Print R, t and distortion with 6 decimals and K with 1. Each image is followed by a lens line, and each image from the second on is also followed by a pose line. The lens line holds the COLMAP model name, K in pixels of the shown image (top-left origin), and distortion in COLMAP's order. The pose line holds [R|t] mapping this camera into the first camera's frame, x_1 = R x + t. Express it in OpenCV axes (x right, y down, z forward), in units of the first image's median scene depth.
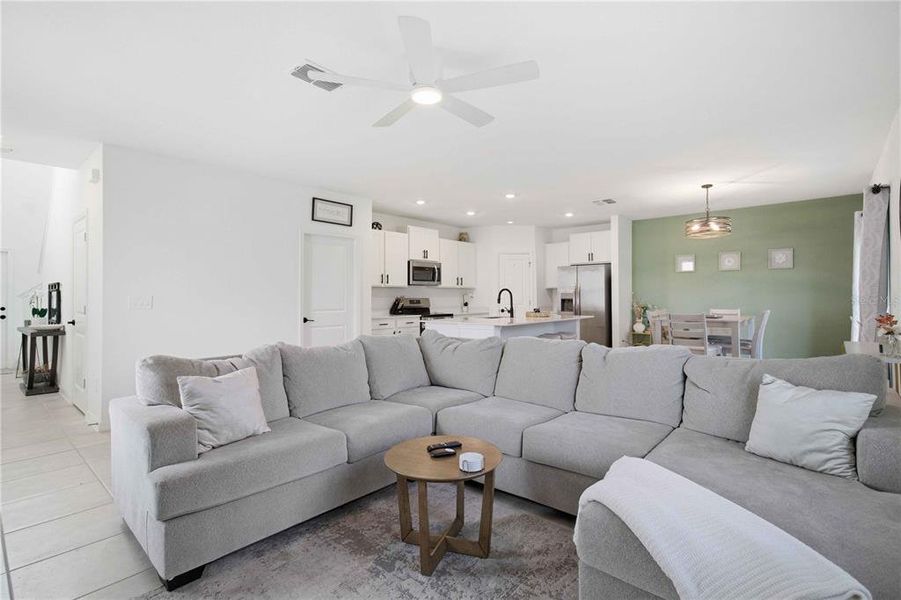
lens RADIAL K [[425.0, 0, 466.6], [0, 425.0, 289.8], [0, 0, 1]] dist [-0.009497, 0.007078]
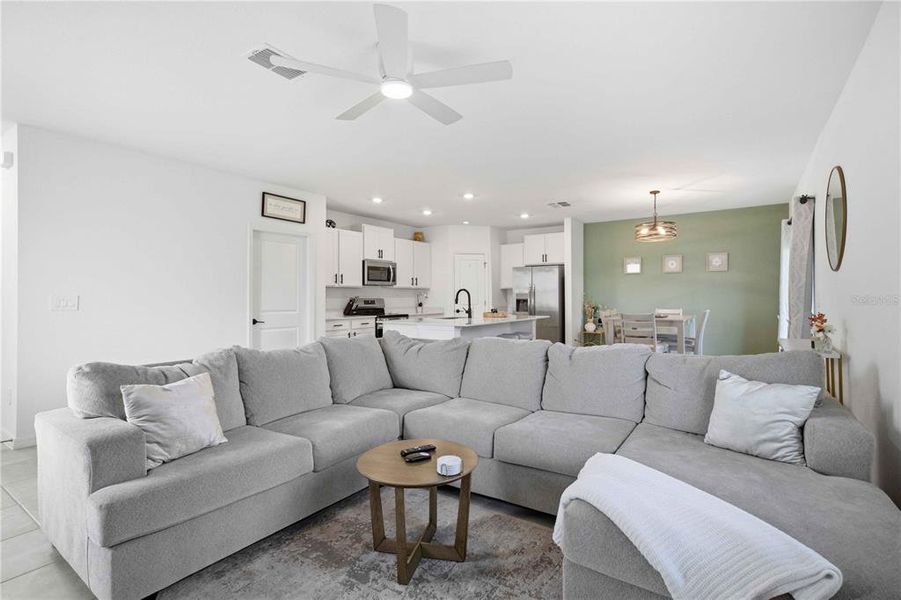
lens RADIAL K [[425.0, 0, 466.2], [0, 425.0, 292.2], [0, 0, 1]] dist [-0.009497, 0.007078]
pose [[0.993191, 0.001993, 0.116481, -0.018470], [-0.002528, 0.999987, 0.004443, 0.000149], [-0.116470, -0.004707, 0.993183, 0.006325]]
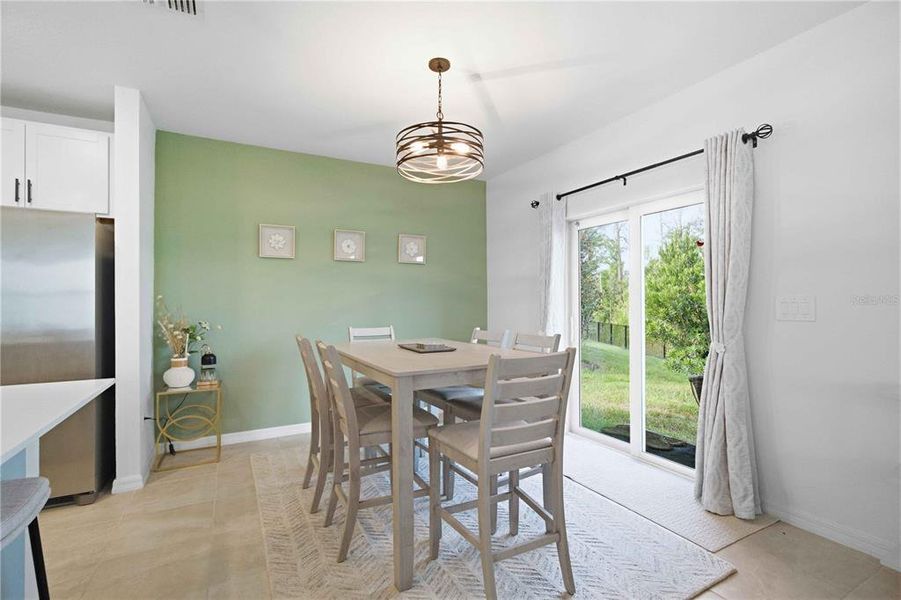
lens RADIAL K [[425.0, 0, 456.1], [0, 425.0, 298.9], [0, 0, 1]] dist [-0.009497, 0.007078]
pose [[0.362928, 0.009370, 0.931770, 0.132345], [-0.011060, 0.999922, -0.005747, 0.010255], [-0.931752, -0.008219, 0.363003, 0.725563]]
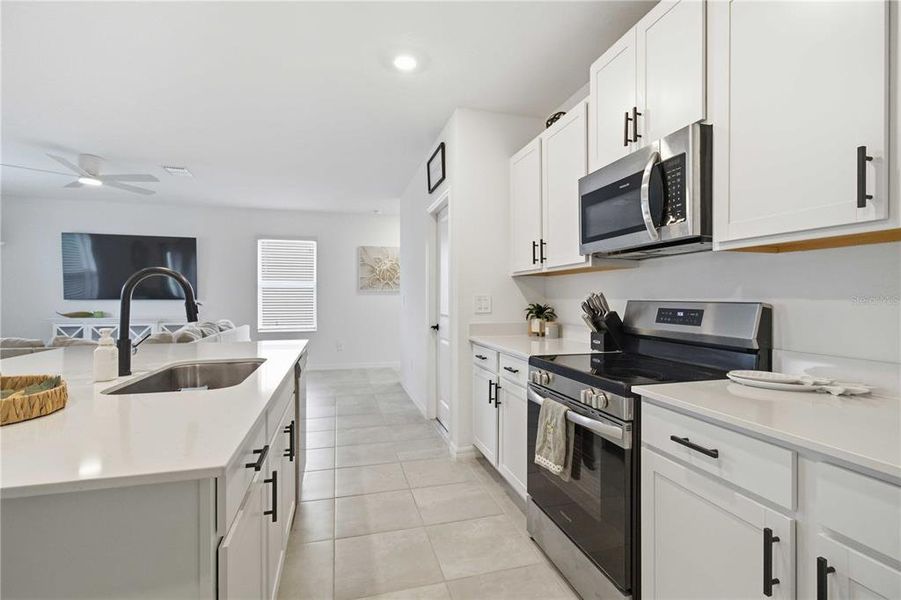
lens RADIAL K [[425.0, 0, 453.4], [0, 425.0, 298.6], [0, 0, 1]] dist [-0.009497, 0.007078]
pose [[-0.559866, 0.008058, -0.828544, 0.207995], [0.015869, 0.999874, -0.000999, 0.019864], [0.828431, -0.013707, -0.559923, 1.295169]]
